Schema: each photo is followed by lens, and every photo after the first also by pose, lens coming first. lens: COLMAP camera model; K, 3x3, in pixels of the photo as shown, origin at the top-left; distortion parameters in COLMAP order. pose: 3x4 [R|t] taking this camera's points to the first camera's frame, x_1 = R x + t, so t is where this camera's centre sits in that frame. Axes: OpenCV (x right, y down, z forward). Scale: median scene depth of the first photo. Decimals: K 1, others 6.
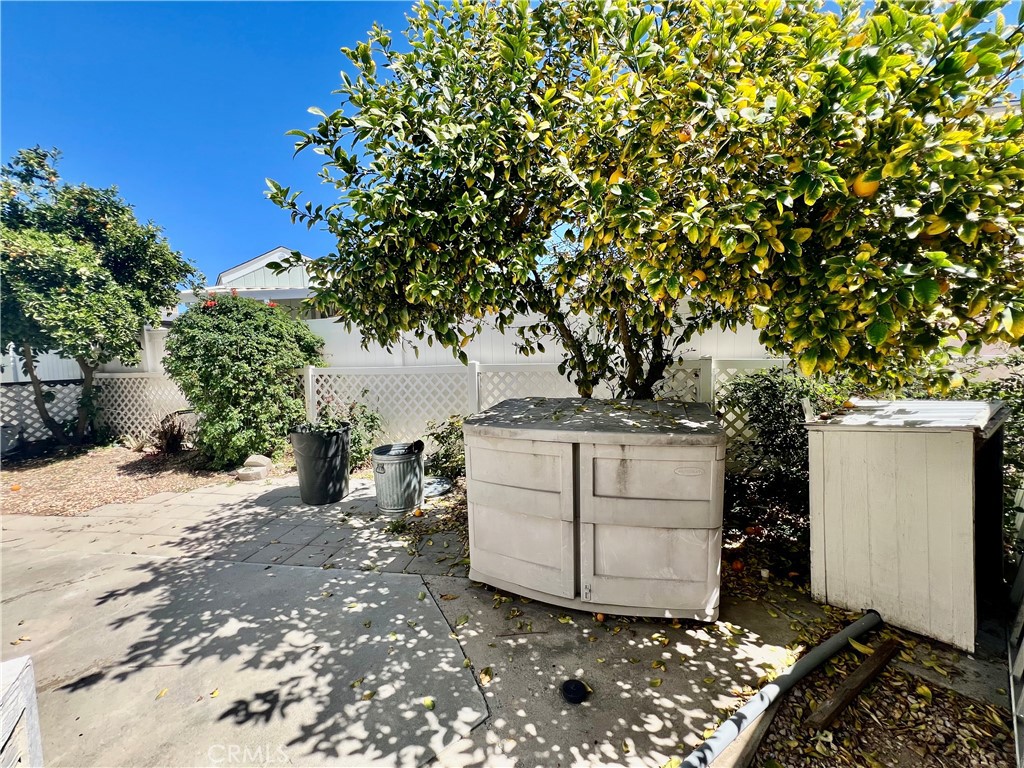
lens RADIAL K [[407.9, 0, 515.3], [0, 407.9, 382.5], [0, 0, 1]] dist [-0.007126, 0.003325]
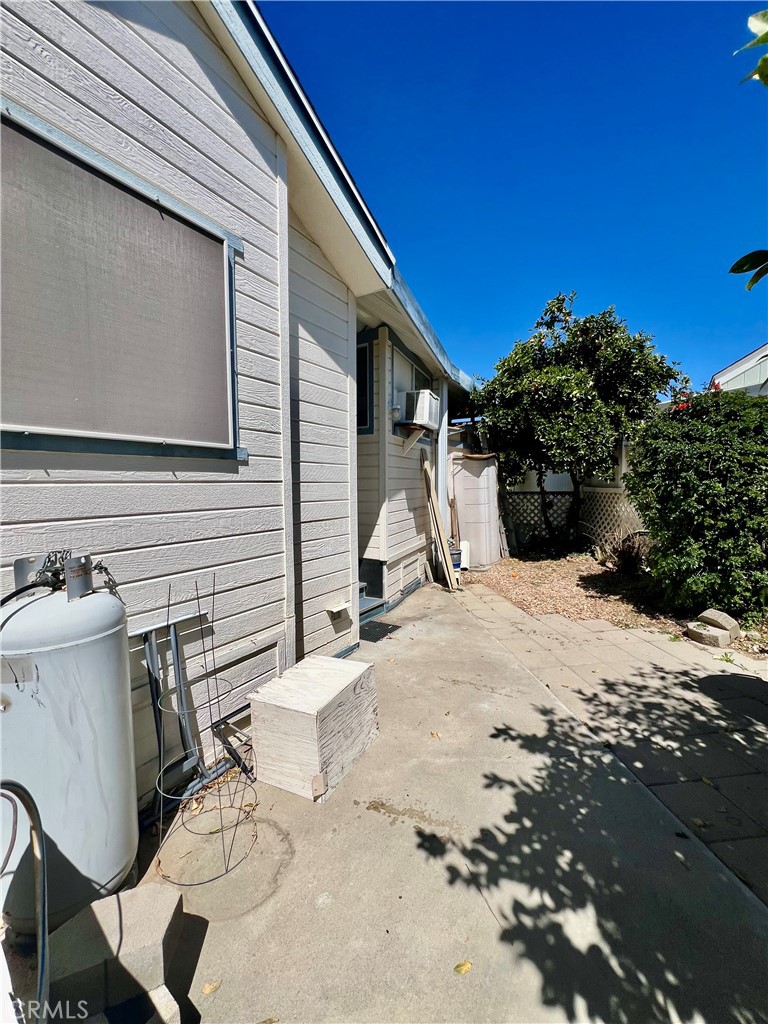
lens RADIAL K [[407.9, 0, 383.3], [0, 407.9, 510.4], [0, 0, 1]] dist [-0.007126, 0.003325]
pose [[0.257973, 0.094936, -0.961476, -0.114071], [-0.068803, 0.994439, 0.079730, -0.013782], [0.963699, 0.045584, 0.263071, 0.232885]]
